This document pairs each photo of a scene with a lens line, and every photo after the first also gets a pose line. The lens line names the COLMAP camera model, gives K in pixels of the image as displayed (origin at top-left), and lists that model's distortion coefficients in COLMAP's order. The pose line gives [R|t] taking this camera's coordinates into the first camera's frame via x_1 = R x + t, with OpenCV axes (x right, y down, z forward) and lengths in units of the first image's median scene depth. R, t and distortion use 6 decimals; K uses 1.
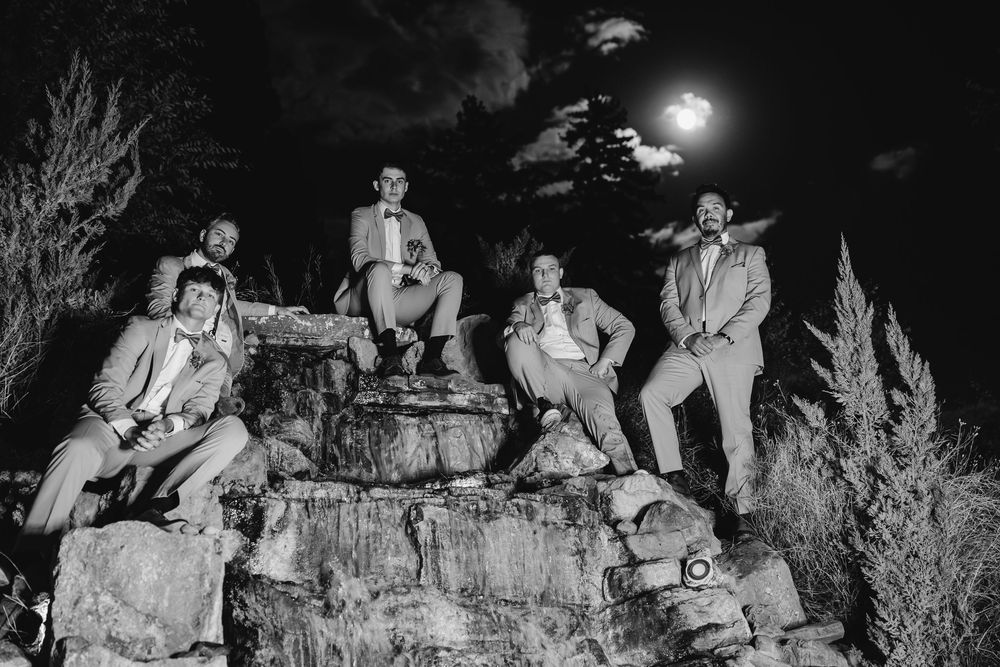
lens RADIAL K [[1549.7, 0, 499.6], [0, 1549.7, 335.6], [0, 0, 1]] dist [0.153865, 0.000000]
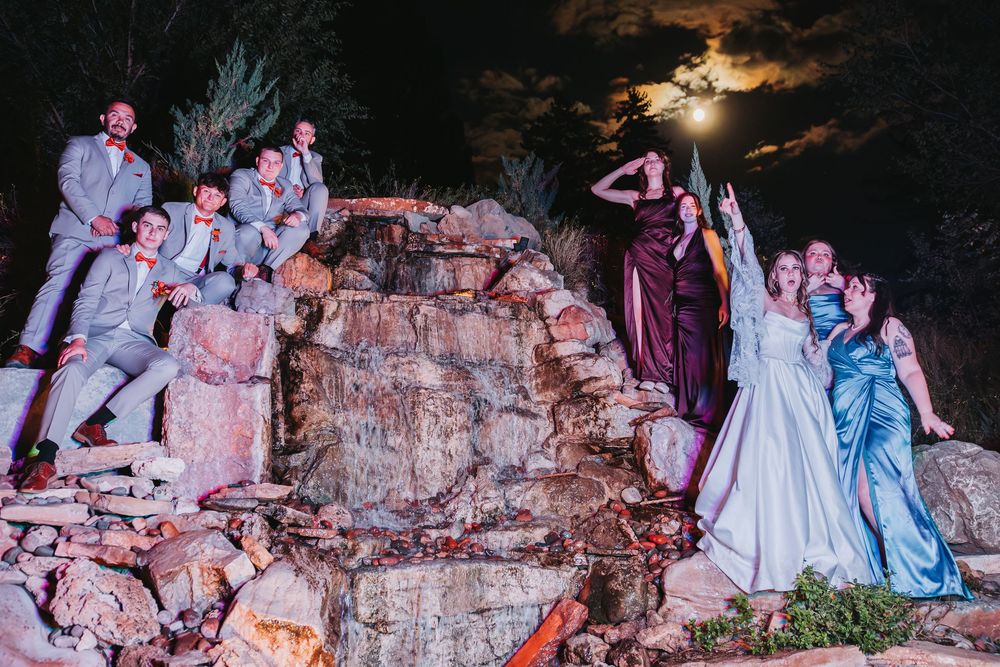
lens RADIAL K [[893.6, 0, 500.7], [0, 893.6, 330.4], [0, 0, 1]] dist [-0.022561, -0.003148]
pose [[0.996326, 0.008795, -0.085188, 0.114620], [0.000293, 0.994357, 0.106086, 0.034215], [0.085641, -0.105722, 0.990701, 0.060622]]
